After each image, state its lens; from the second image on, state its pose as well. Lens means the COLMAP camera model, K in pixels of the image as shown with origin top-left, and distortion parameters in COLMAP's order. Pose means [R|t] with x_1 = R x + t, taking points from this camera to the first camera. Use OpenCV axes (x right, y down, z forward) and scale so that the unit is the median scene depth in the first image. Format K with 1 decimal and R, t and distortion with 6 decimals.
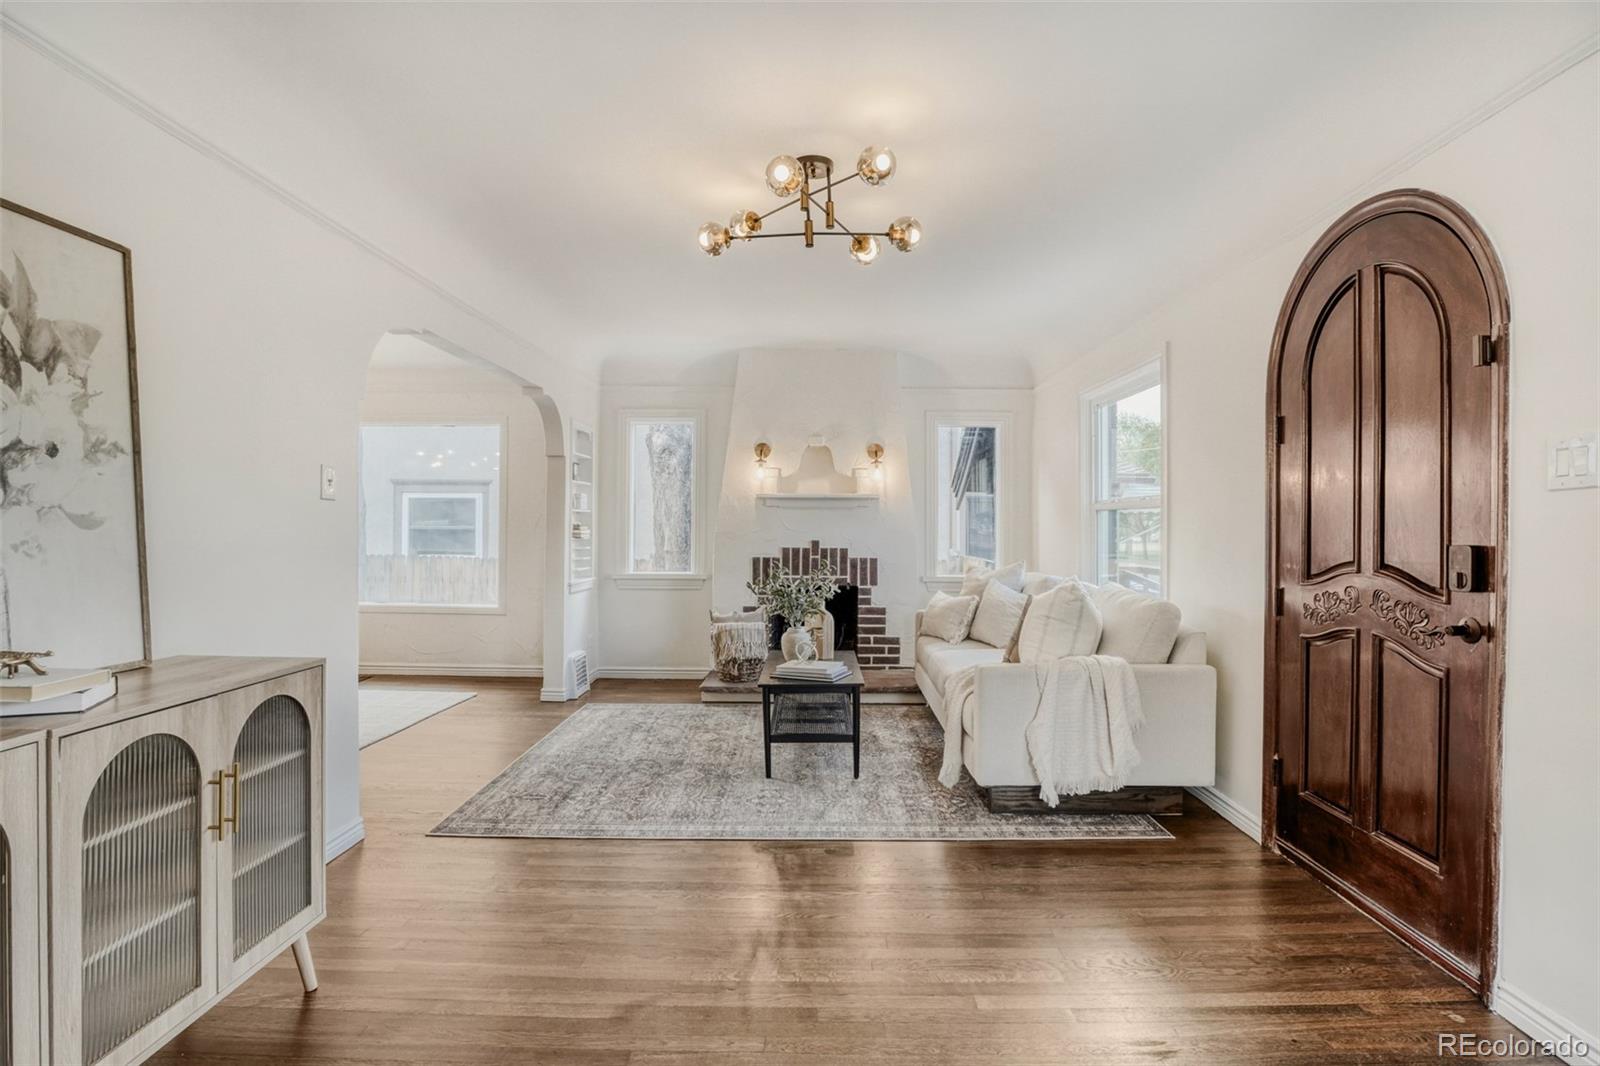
lens RADIAL K [[782.9, 0, 799.3], [0, 782.9, 525.5], [0, 0, 1]] dist [-0.004252, 0.000021]
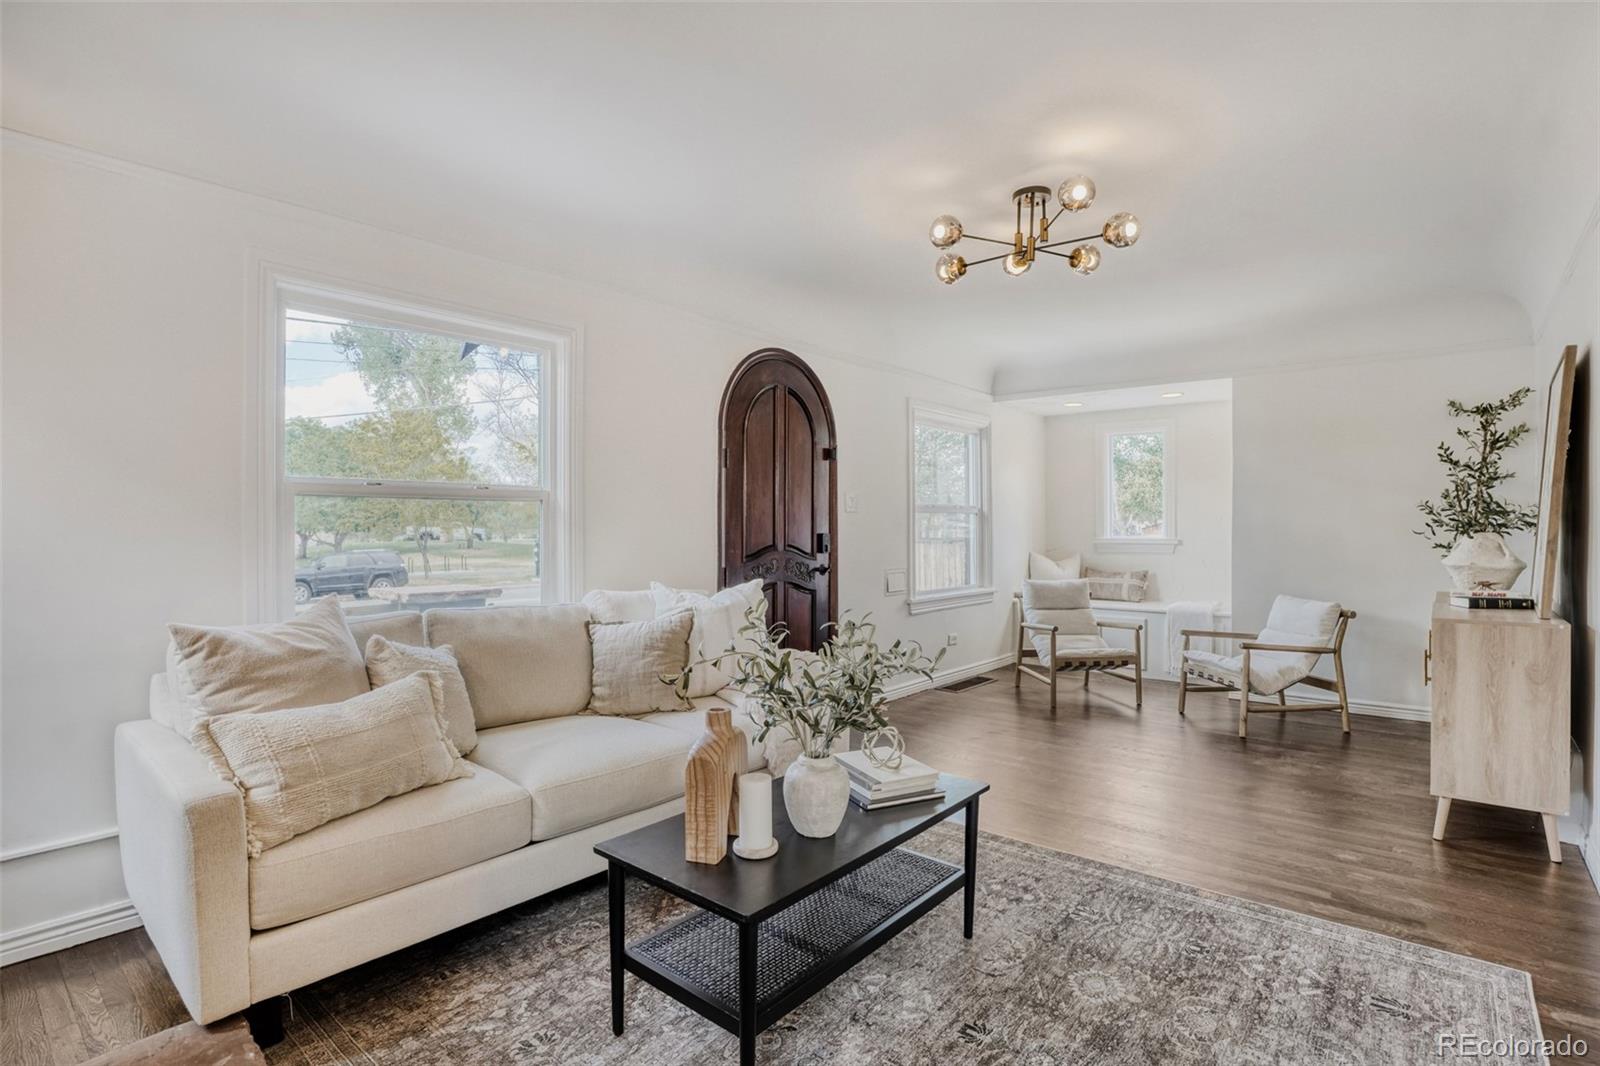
lens RADIAL K [[785.8, 0, 802.6], [0, 785.8, 528.3], [0, 0, 1]] dist [-0.039055, 0.000560]
pose [[-0.776858, -0.003623, 0.629665, -0.350582], [0.000519, 0.999979, 0.006393, -0.001685], [-0.629675, 0.005293, -0.776840, 1.698256]]
